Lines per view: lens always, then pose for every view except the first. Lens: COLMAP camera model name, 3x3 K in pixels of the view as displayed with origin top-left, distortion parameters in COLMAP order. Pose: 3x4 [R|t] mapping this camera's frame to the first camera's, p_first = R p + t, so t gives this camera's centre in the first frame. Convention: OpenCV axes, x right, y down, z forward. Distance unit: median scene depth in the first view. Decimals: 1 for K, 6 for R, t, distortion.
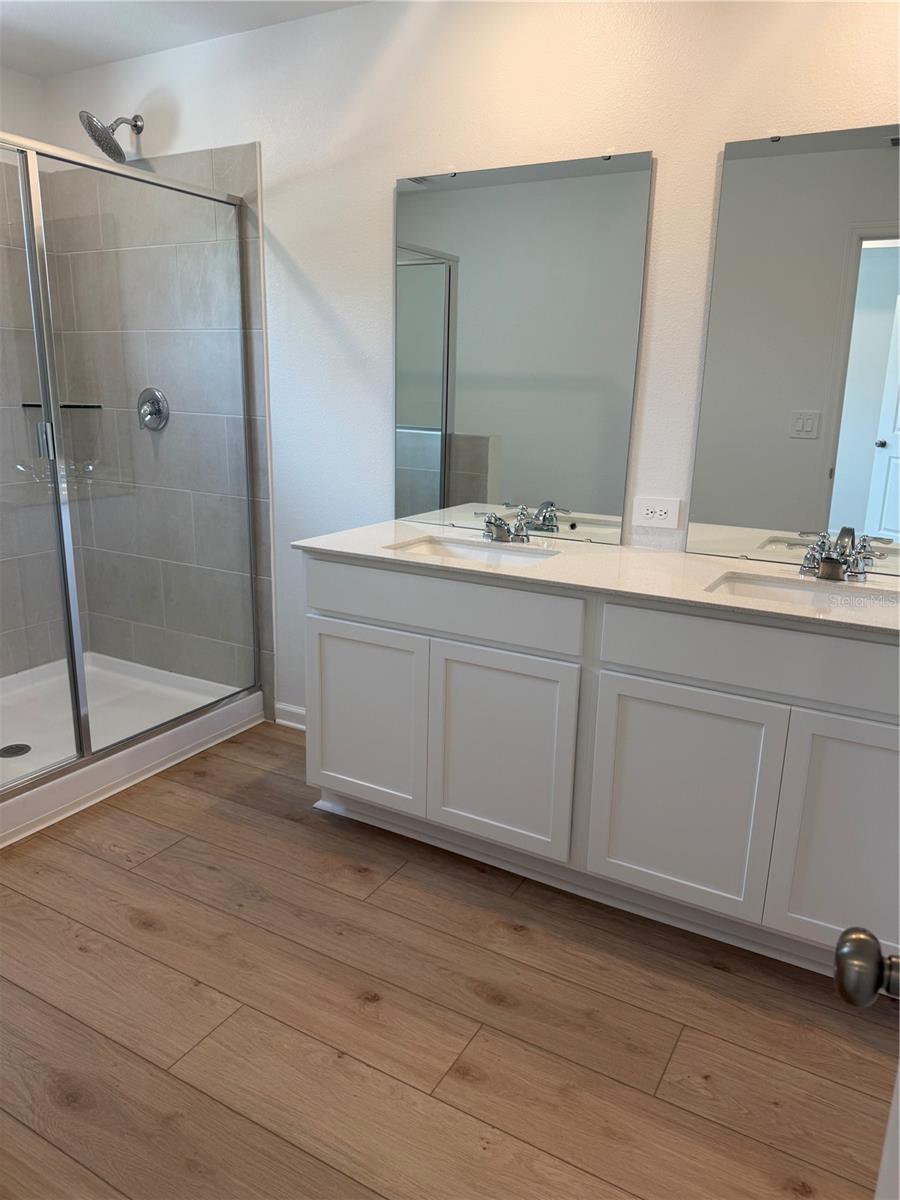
lens RADIAL K [[850.8, 0, 453.2], [0, 850.8, 597.6], [0, 0, 1]] dist [0.041793, -0.026571]
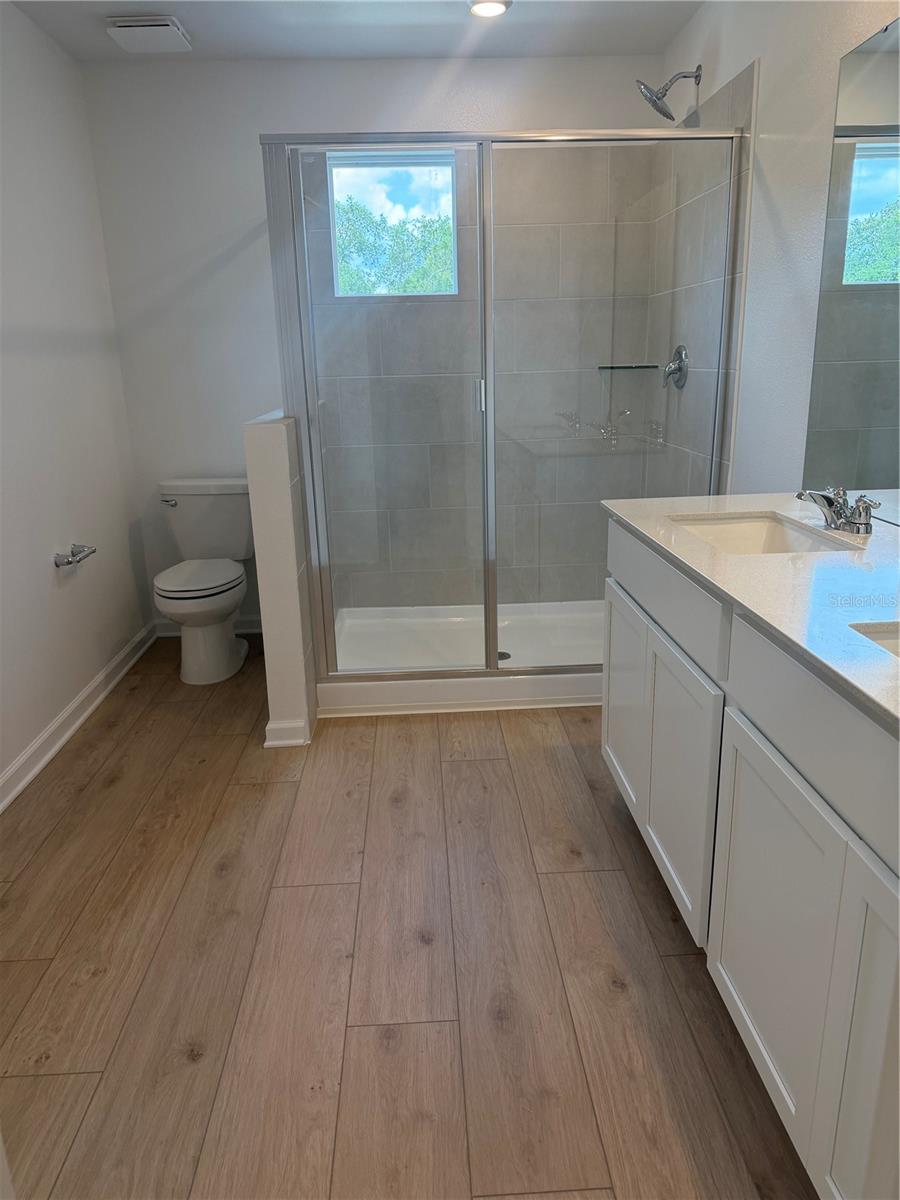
lens RADIAL K [[850.8, 0, 455.3], [0, 850.8, 600.9], [0, 0, 1]] dist [0.041793, -0.026571]
pose [[0.550401, 0.202373, -0.810003, 0.607916], [-0.175658, 0.976532, 0.124618, -0.052983], [0.816213, 0.073694, 0.573032, 0.380300]]
